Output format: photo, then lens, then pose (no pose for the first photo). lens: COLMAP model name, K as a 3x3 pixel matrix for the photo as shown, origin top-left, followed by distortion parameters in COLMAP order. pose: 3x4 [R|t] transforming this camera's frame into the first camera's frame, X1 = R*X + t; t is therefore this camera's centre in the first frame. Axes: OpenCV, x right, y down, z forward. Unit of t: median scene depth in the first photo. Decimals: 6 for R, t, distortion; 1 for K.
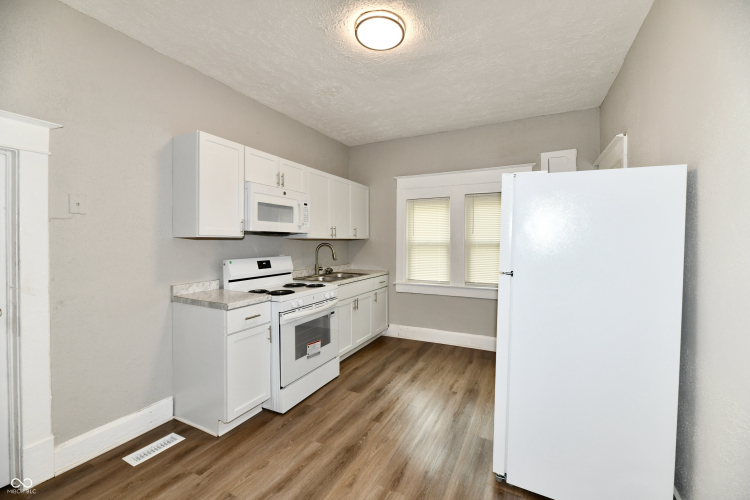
lens RADIAL K [[306.7, 0, 378.1], [0, 306.7, 243.2], [0, 0, 1]] dist [-0.000923, -0.003067]
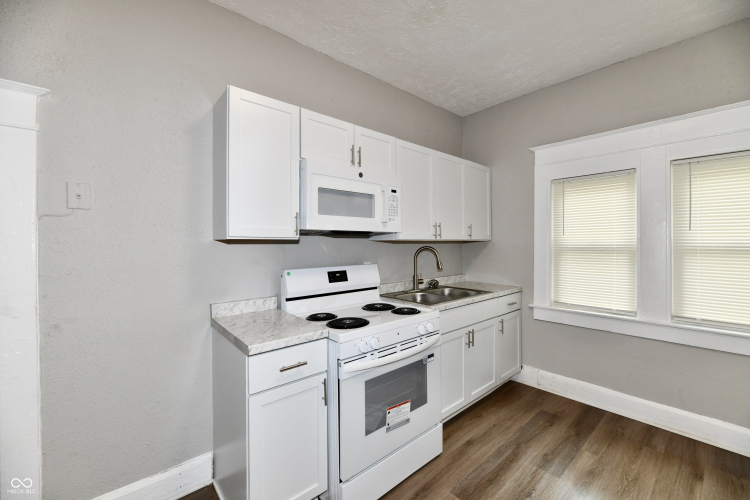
lens RADIAL K [[306.7, 0, 379.7], [0, 306.7, 241.9], [0, 0, 1]] dist [-0.000923, -0.003067]
pose [[0.929014, -0.003188, -0.370031, -0.009668], [-0.000210, 0.999958, -0.009144, -0.005321], [0.370045, 0.008572, 0.928974, 0.358557]]
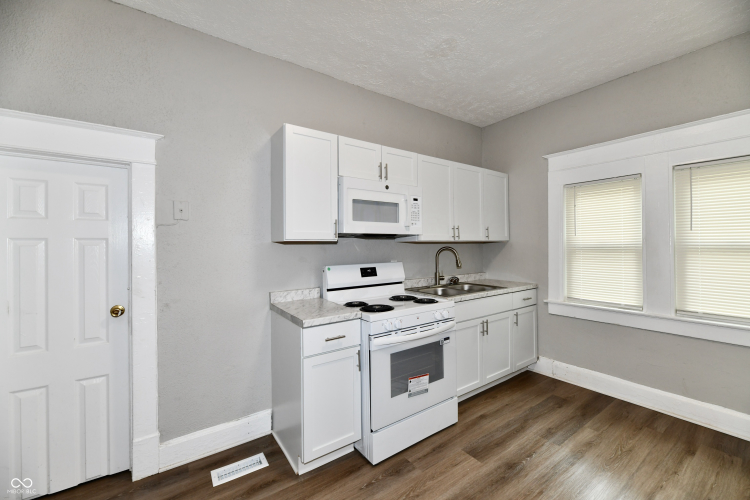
lens RADIAL K [[306.7, 0, 379.4], [0, 306.7, 242.2], [0, 0, 1]] dist [-0.000923, -0.003067]
pose [[0.886740, -0.010227, -0.462156, 0.056516], [0.004350, 0.999896, -0.013780, -0.002232], [0.462249, 0.010209, 0.886691, 0.243693]]
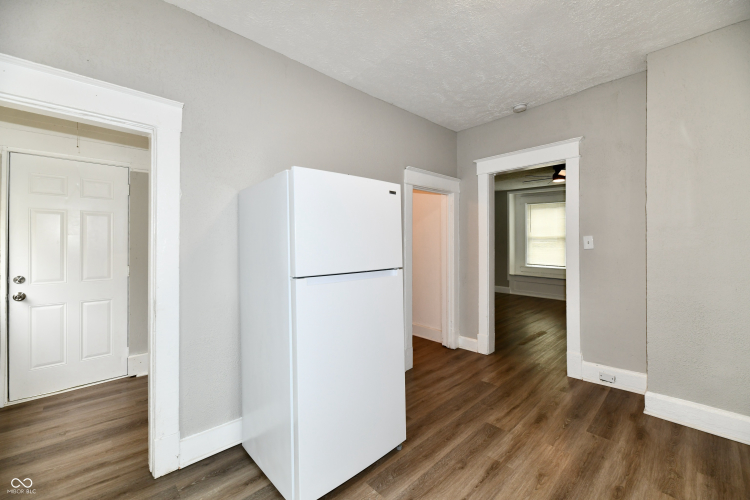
lens RADIAL K [[306.7, 0, 381.8], [0, 306.7, 243.8], [0, 0, 1]] dist [-0.000923, -0.003067]
pose [[-0.945834, -0.008539, 0.324537, 0.051953], [-0.004169, 0.999891, 0.014158, -0.009232], [-0.324622, 0.012039, -0.945767, 1.205344]]
